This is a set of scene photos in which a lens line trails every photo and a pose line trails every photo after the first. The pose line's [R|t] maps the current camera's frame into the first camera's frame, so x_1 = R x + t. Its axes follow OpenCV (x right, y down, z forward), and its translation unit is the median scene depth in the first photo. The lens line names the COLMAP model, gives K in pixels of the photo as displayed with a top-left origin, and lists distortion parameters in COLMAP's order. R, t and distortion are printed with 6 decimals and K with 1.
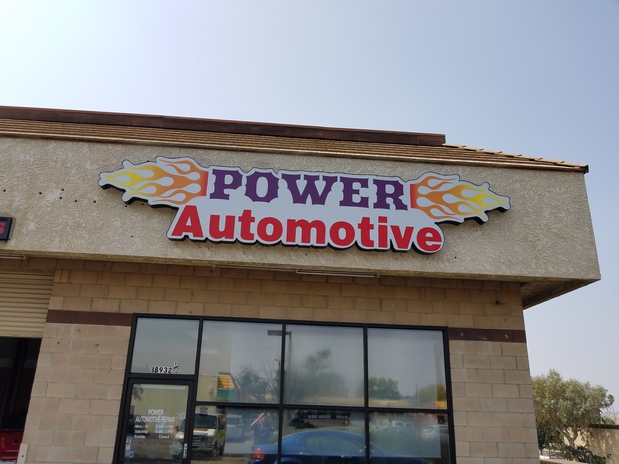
lens RADIAL K [[473.5, 0, 309.5], [0, 473.5, 232.0], [0, 0, 1]] dist [-0.036767, -0.001241]
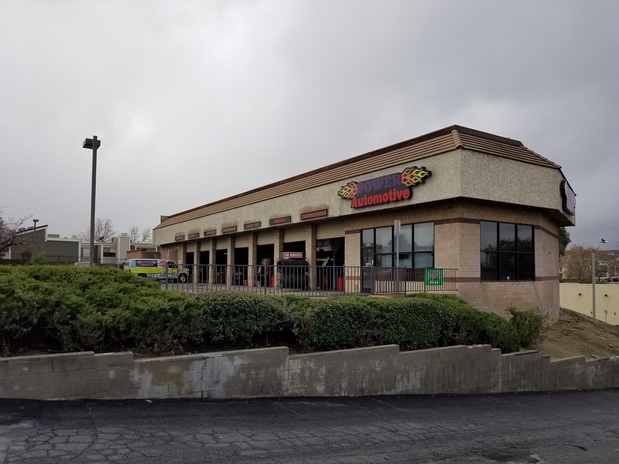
lens RADIAL K [[473.5, 0, 309.5], [0, 473.5, 232.0], [0, 0, 1]] dist [-0.036767, -0.001241]
pose [[0.435515, -0.099207, -0.894698, 2.472352], [0.307074, 0.950665, 0.044062, -0.057617], [0.846187, -0.293928, 0.444493, -0.771612]]
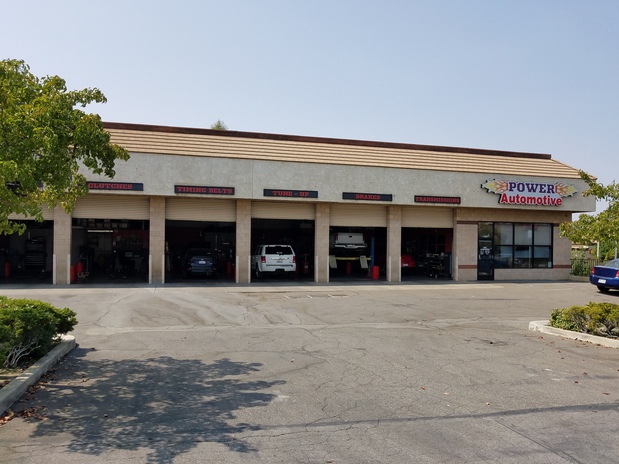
lens RADIAL K [[473.5, 0, 309.5], [0, 473.5, 232.0], [0, 0, 1]] dist [-0.036767, -0.001241]
pose [[0.984905, -0.009781, 0.172817, -2.287805], [-0.045910, 0.947883, 0.315293, -0.820953], [-0.166894, -0.318468, 0.933126, -2.145244]]
